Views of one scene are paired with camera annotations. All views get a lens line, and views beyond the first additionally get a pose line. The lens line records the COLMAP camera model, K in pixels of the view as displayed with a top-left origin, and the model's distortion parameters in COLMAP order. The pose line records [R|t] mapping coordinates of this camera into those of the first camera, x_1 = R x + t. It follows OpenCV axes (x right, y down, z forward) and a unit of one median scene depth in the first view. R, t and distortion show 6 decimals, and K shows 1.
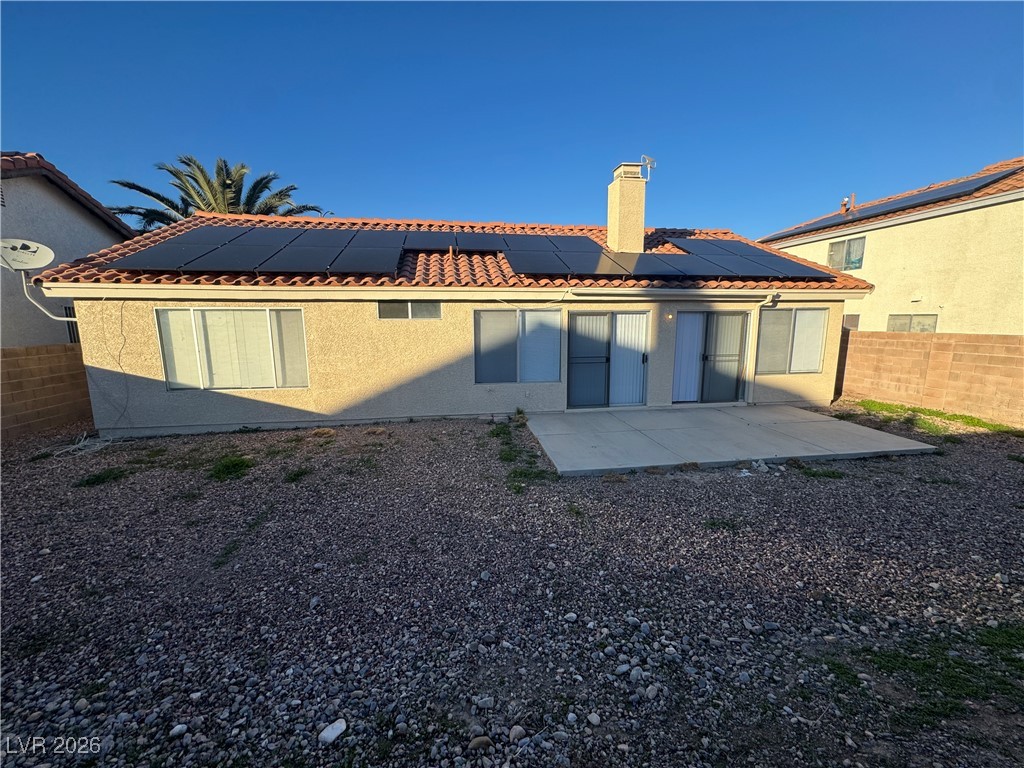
lens RADIAL K [[411.8, 0, 512.4], [0, 411.8, 385.5], [0, 0, 1]] dist [0.000394, 0.000005]
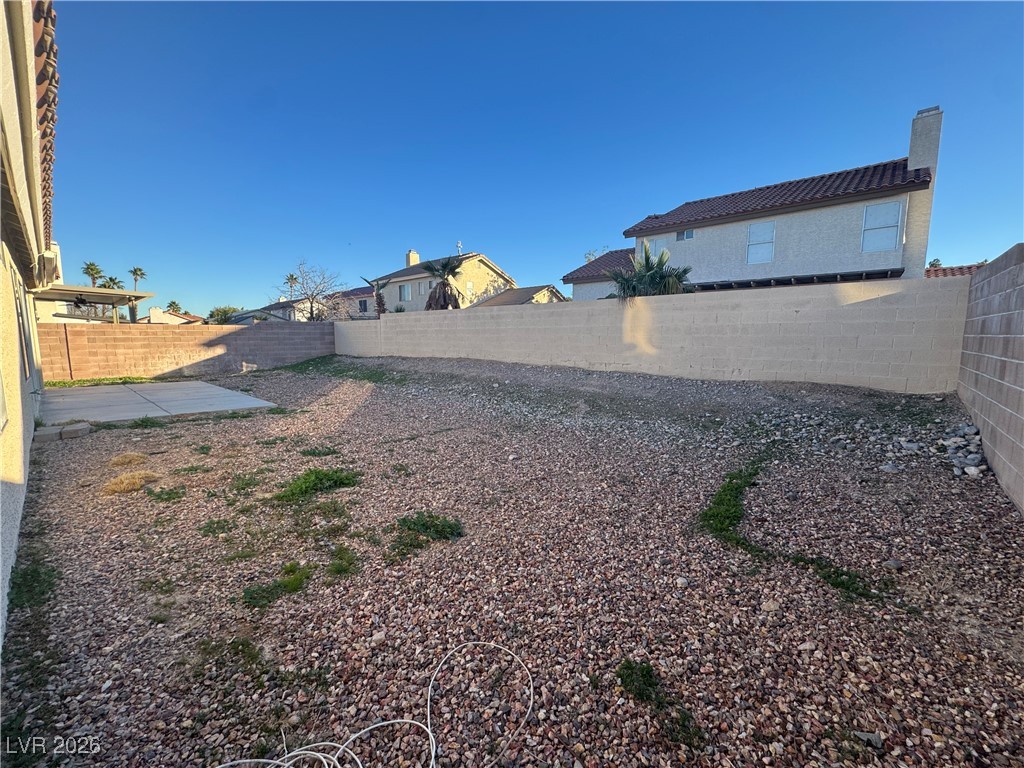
lens RADIAL K [[411.8, 0, 512.6], [0, 411.8, 383.5], [0, 0, 1]] dist [0.000394, 0.000005]
pose [[-0.632572, -0.083769, 0.769958, -1.129298], [0.126900, 0.969489, 0.209734, -0.043252], [-0.764035, 0.230380, -0.602641, 0.931175]]
